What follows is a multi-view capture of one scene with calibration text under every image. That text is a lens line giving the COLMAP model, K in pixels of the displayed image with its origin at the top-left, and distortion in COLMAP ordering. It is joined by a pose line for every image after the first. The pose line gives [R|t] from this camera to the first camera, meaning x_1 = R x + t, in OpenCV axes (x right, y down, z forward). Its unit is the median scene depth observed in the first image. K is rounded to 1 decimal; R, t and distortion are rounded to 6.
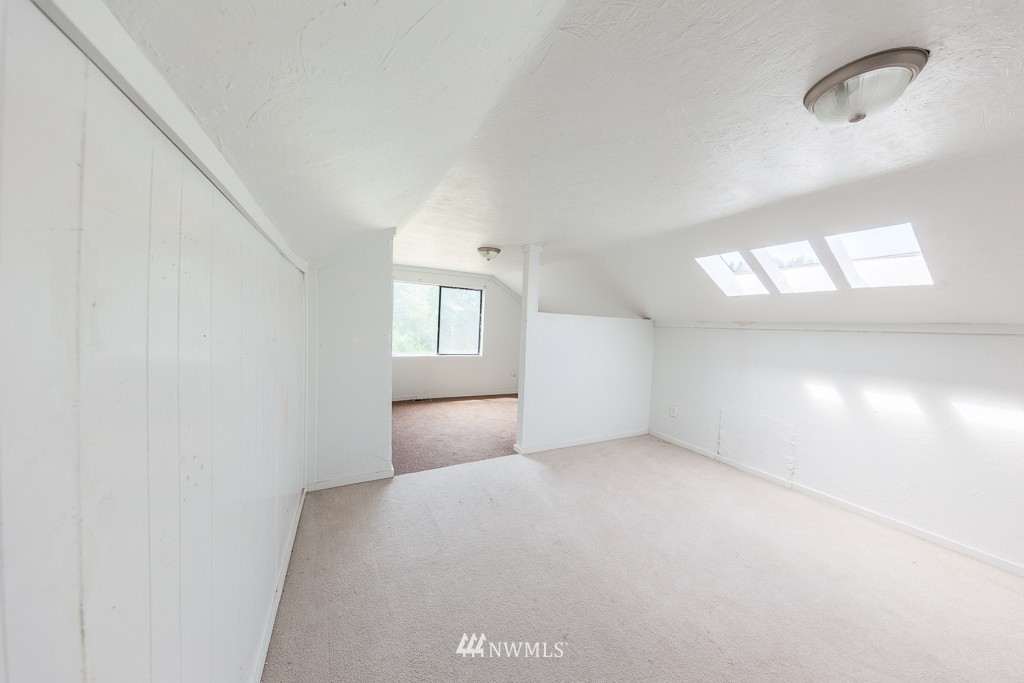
lens RADIAL K [[319.4, 0, 507.7], [0, 319.4, 340.8], [0, 0, 1]] dist [0.000769, -0.000229]
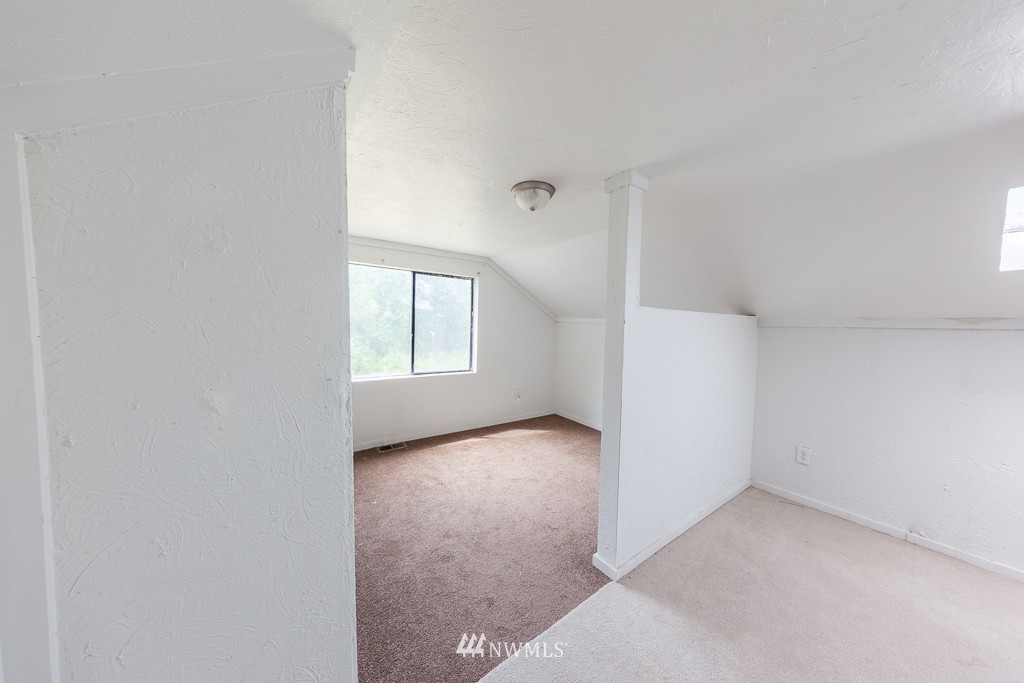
lens RADIAL K [[319.4, 0, 508.7], [0, 319.4, 340.7], [0, 0, 1]] dist [0.000769, -0.000229]
pose [[0.988281, -0.030055, 0.149655, -0.145605], [0.029372, 0.999546, 0.006774, -0.031822], [-0.149790, -0.002299, 0.988715, 0.380827]]
